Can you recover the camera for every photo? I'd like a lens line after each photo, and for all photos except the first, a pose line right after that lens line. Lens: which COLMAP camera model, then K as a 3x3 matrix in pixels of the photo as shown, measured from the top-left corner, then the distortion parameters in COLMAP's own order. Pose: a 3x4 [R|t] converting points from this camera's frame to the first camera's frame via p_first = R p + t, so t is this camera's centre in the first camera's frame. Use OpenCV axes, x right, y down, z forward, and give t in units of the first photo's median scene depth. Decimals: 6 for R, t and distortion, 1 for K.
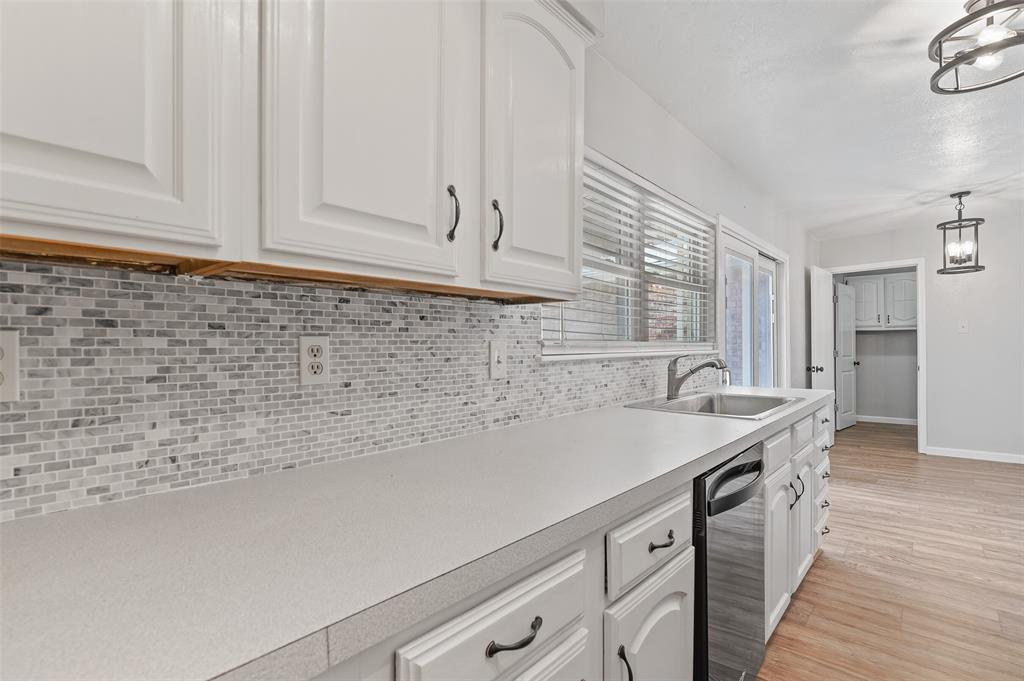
lens RADIAL K [[474.4, 0, 518.2], [0, 474.4, 348.0], [0, 0, 1]] dist [-0.012193, 0.001989]
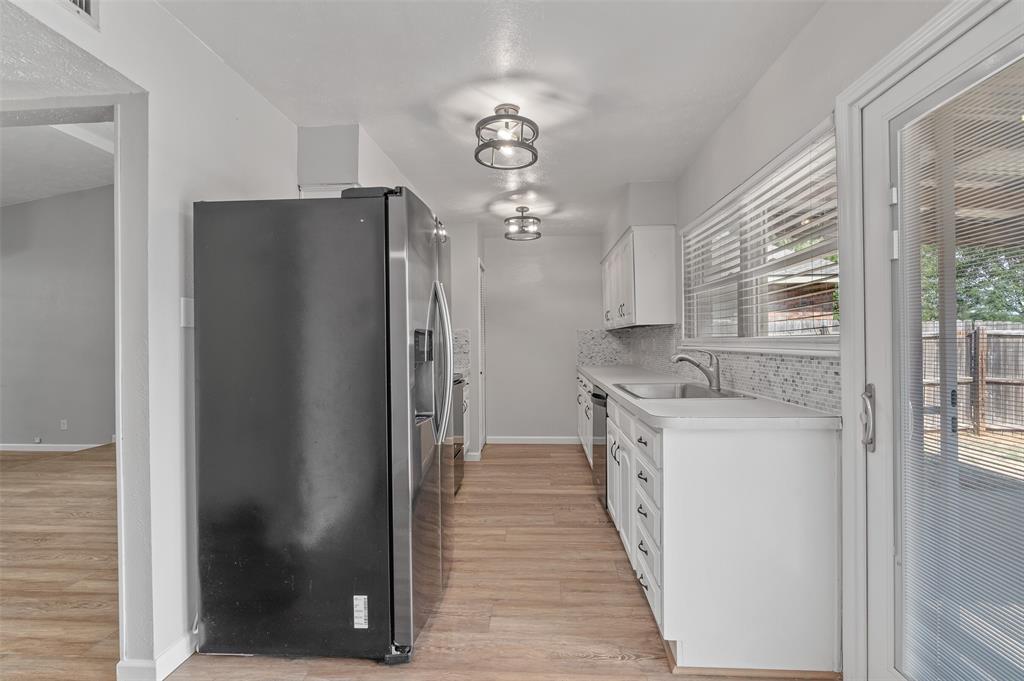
lens RADIAL K [[474.4, 0, 512.7], [0, 474.4, 342.7], [0, 0, 1]] dist [-0.012193, 0.001989]
pose [[-0.783372, 0.010826, -0.621459, 1.285762], [0.009623, 0.999940, 0.005289, -0.022933], [0.621479, -0.001837, -0.783429, 1.455429]]
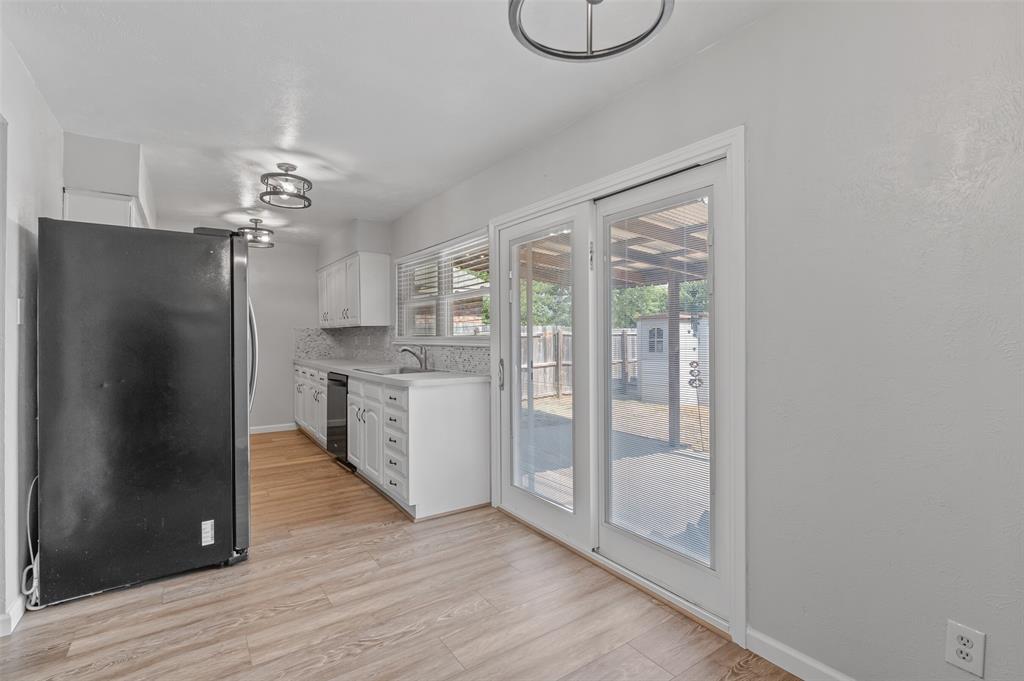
lens RADIAL K [[474.4, 0, 511.9], [0, 474.4, 339.0], [0, 0, 1]] dist [-0.012193, 0.001989]
pose [[-0.233094, 0.008583, -0.972416, 1.819381], [0.002347, 0.999963, 0.008264, -0.027694], [0.972451, -0.000356, -0.233105, 1.599533]]
